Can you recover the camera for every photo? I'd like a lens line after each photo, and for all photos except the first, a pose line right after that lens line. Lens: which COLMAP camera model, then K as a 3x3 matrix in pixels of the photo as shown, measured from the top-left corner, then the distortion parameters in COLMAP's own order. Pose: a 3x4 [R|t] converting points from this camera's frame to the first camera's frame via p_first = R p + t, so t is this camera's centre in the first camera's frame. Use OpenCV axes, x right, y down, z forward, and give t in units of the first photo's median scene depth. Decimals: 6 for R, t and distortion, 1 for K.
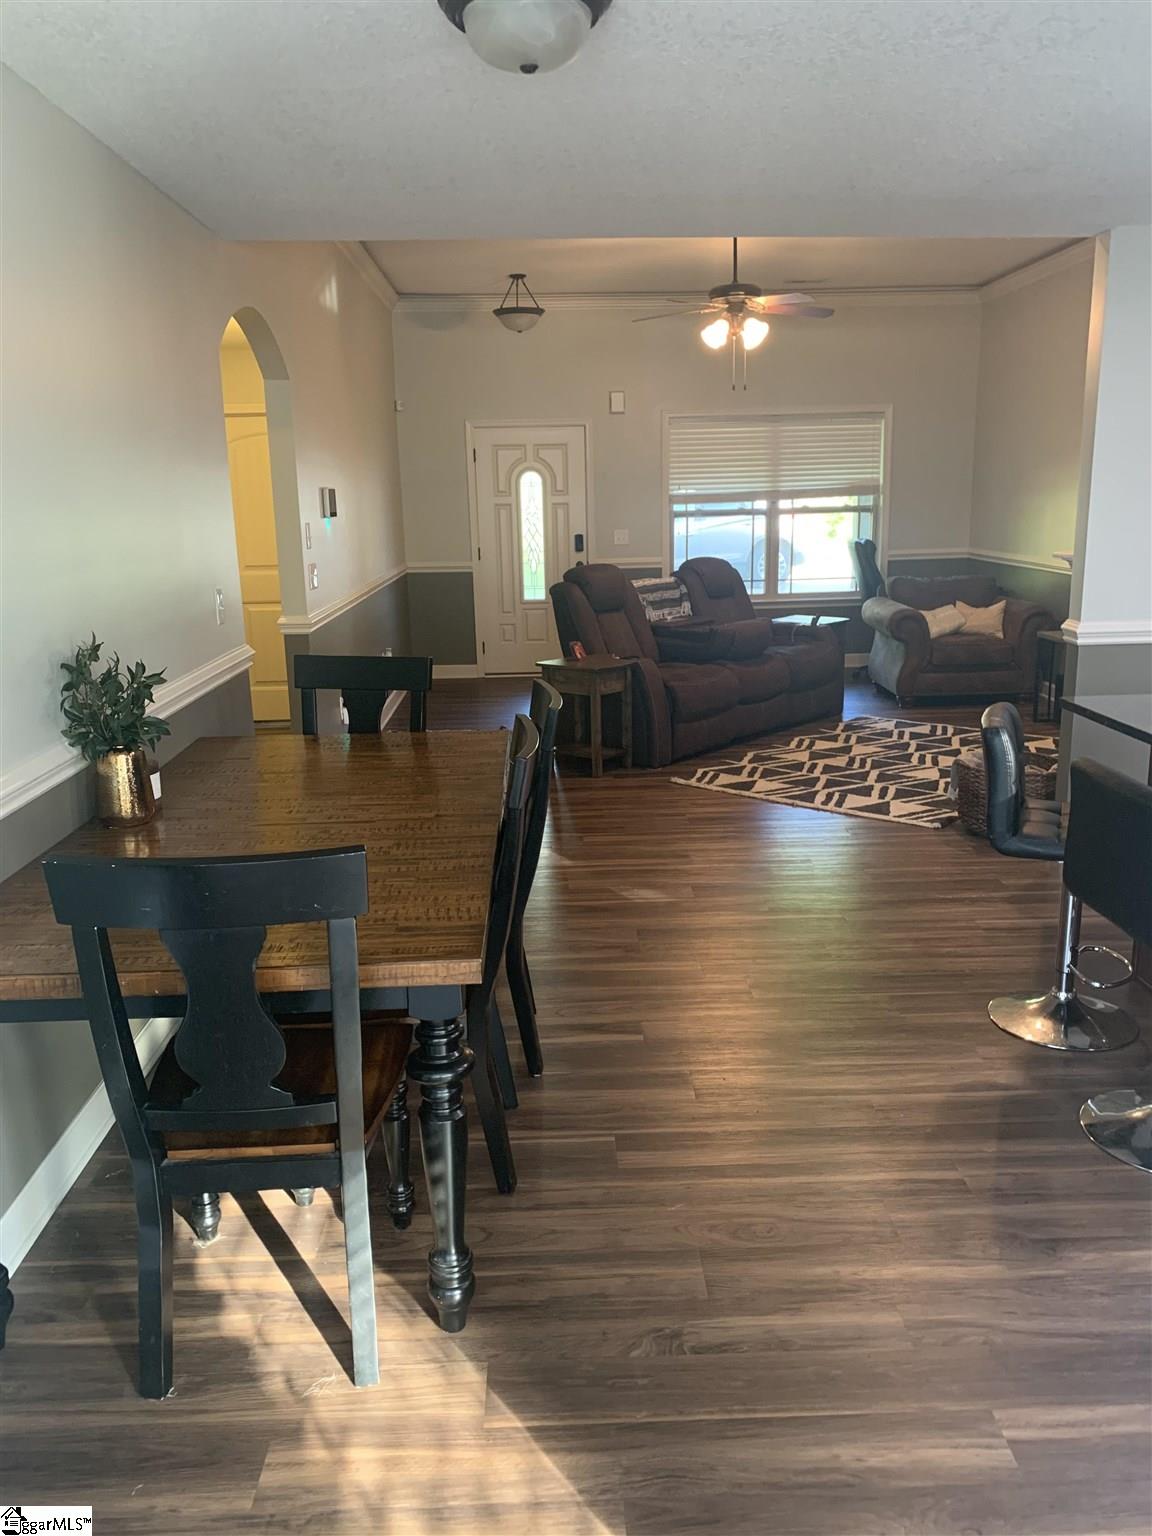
lens RADIAL K [[1171.1, 0, 575.4], [0, 1171.1, 748.7], [0, 0, 1]] dist [0.005759, 0.001270]
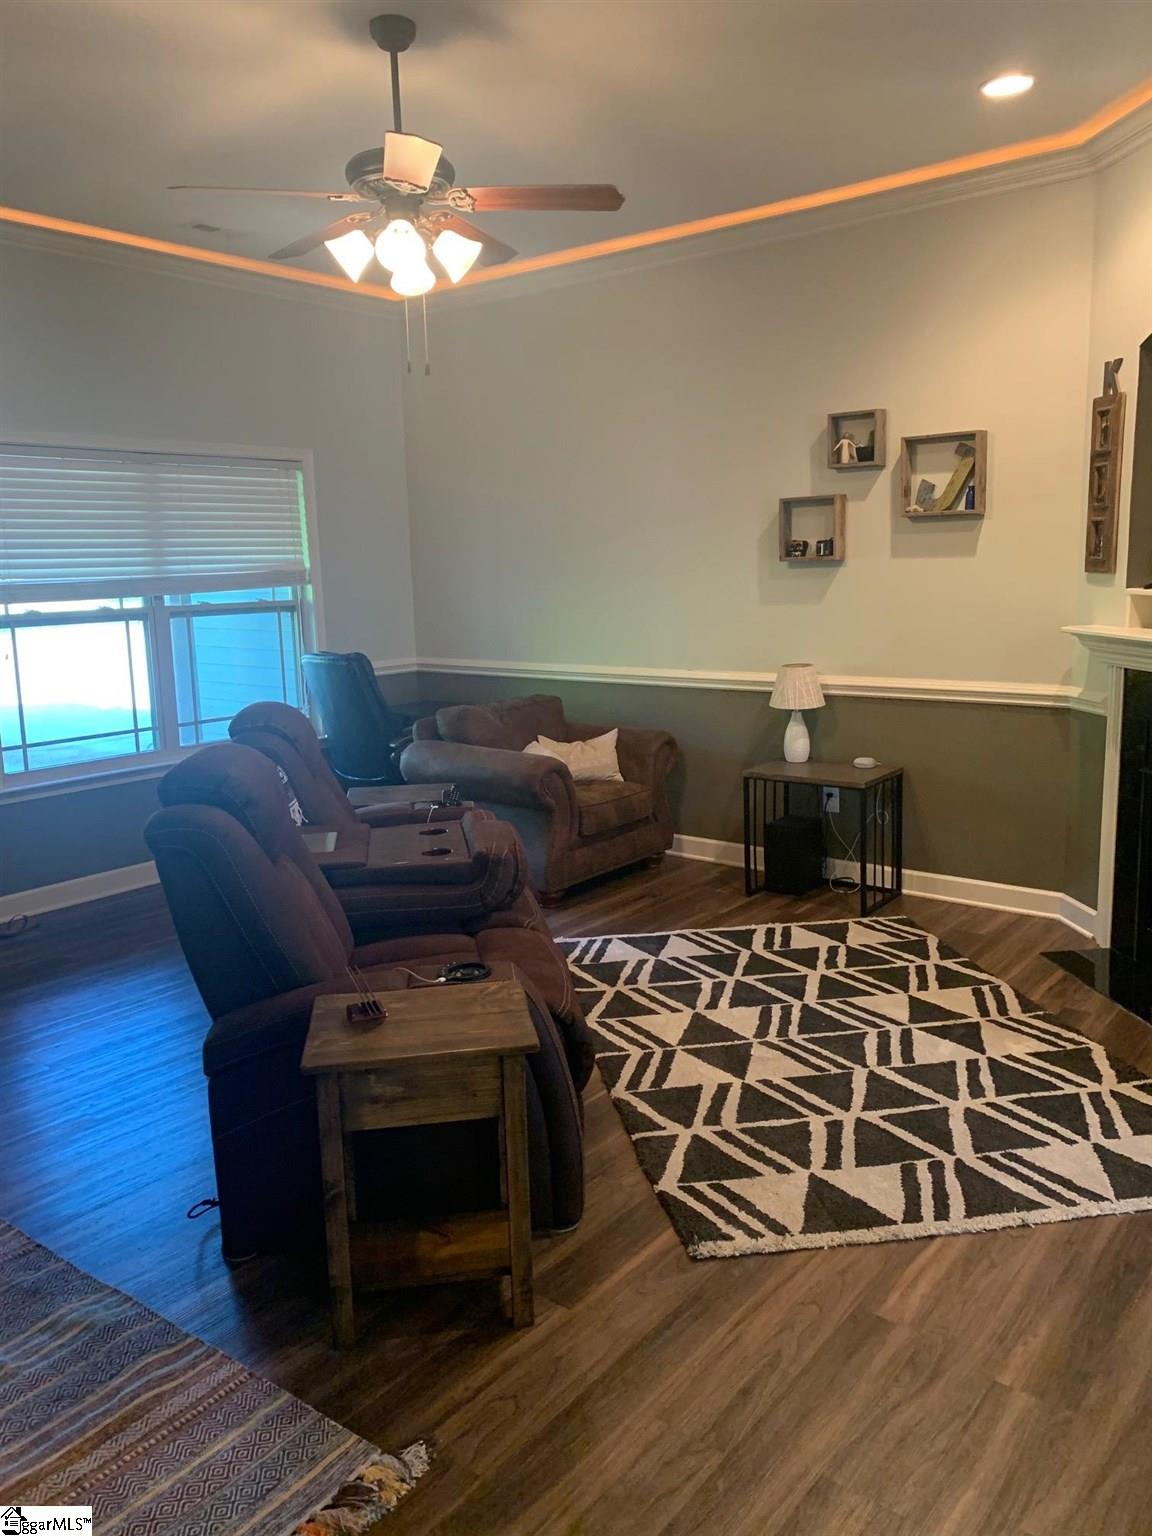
lens RADIAL K [[1171.1, 0, 575.4], [0, 1171.1, 748.7], [0, 0, 1]] dist [0.005759, 0.001270]
pose [[0.647356, -0.113818, 0.753641, -0.181743], [0.175822, 0.984419, -0.002355, -0.118997], [-0.741631, 0.134031, 0.657282, 0.570159]]
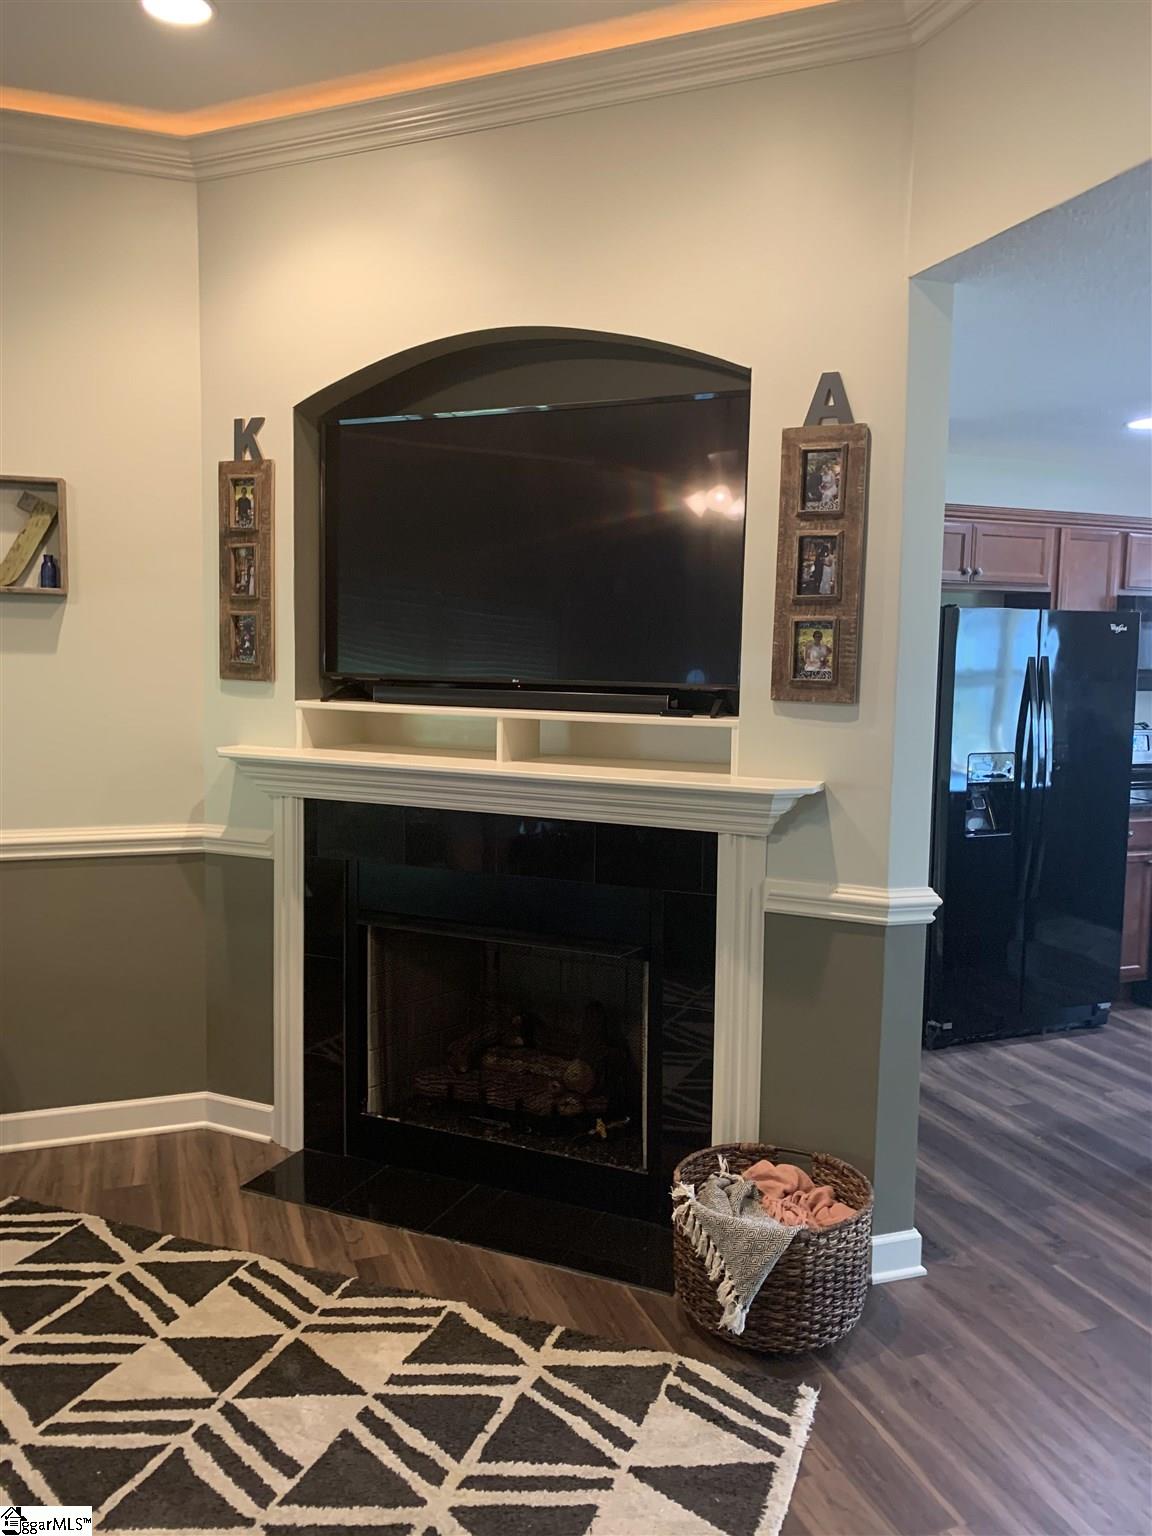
lens RADIAL K [[1171.1, 0, 575.4], [0, 1171.1, 748.7], [0, 0, 1]] dist [0.005759, 0.001270]
pose [[-0.322511, -0.060897, 0.944605, -0.049886], [0.199330, 0.971182, 0.130667, -0.166736], [-0.925340, 0.230430, -0.301078, 0.764904]]
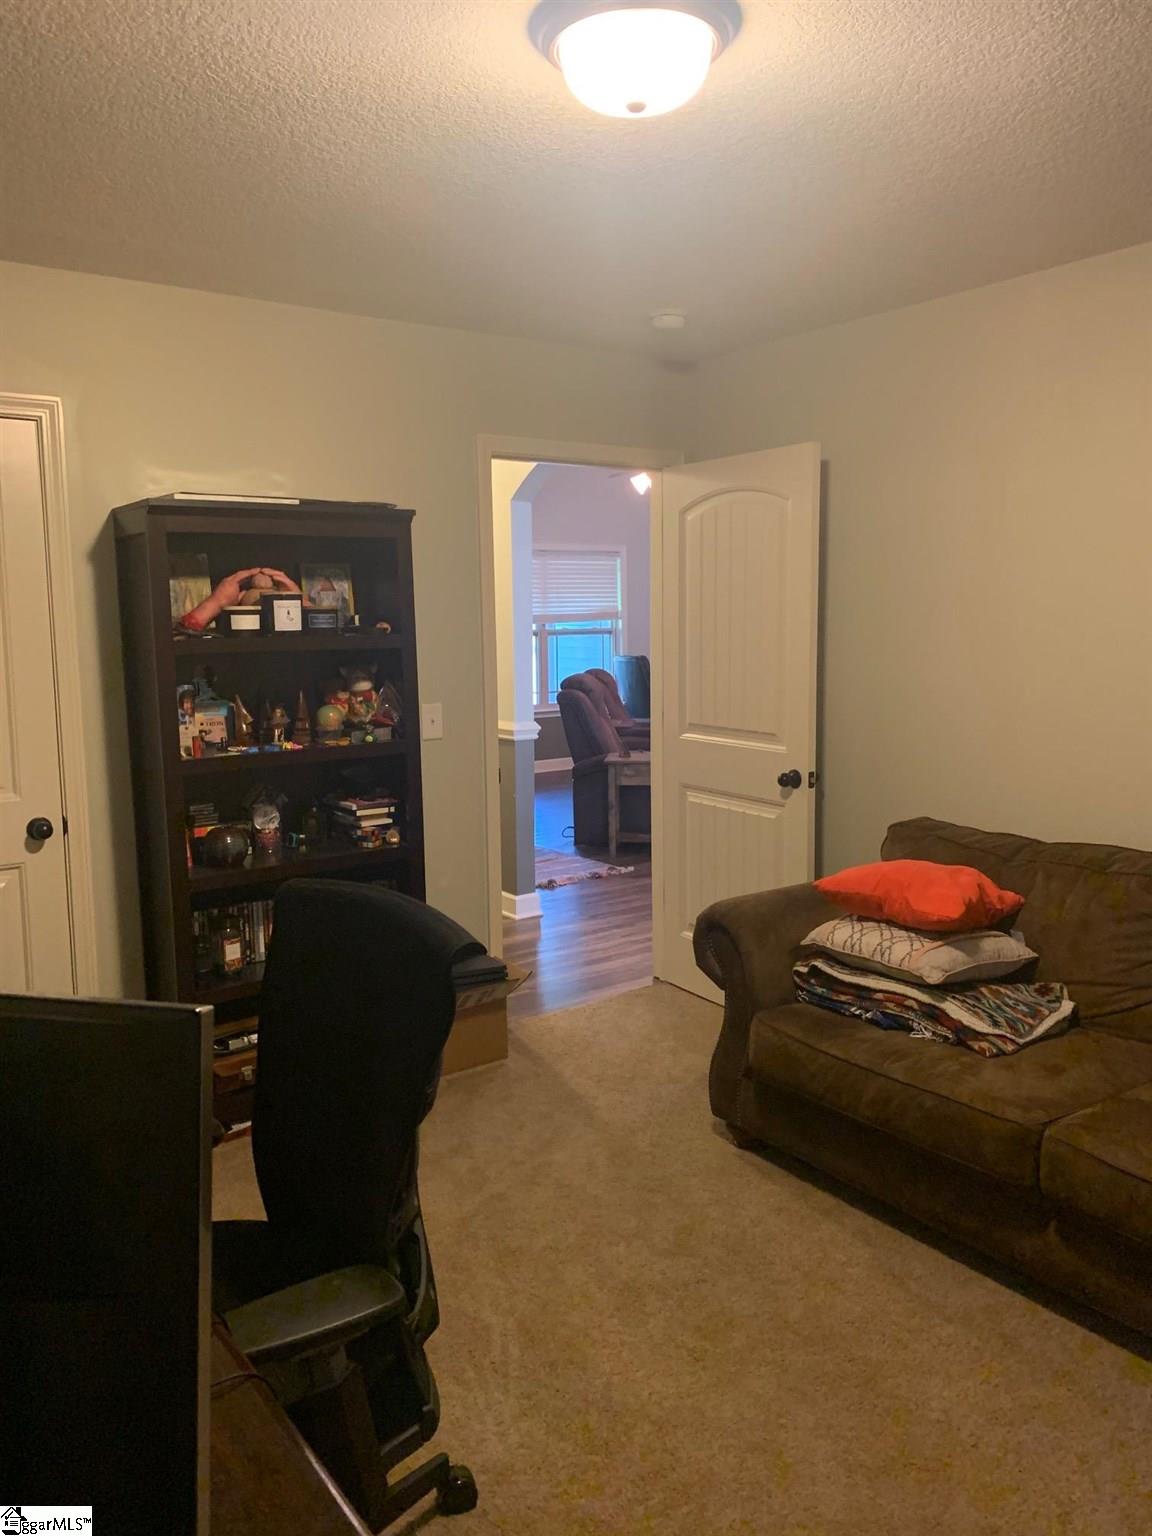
lens RADIAL K [[1171.1, 0, 575.4], [0, 1171.1, 748.7], [0, 0, 1]] dist [0.005759, 0.001270]
pose [[0.825788, -0.048797, 0.561866, -0.542137], [0.111922, 0.990615, -0.078462, -0.000566], [-0.552764, 0.127678, 0.823499, 0.086185]]
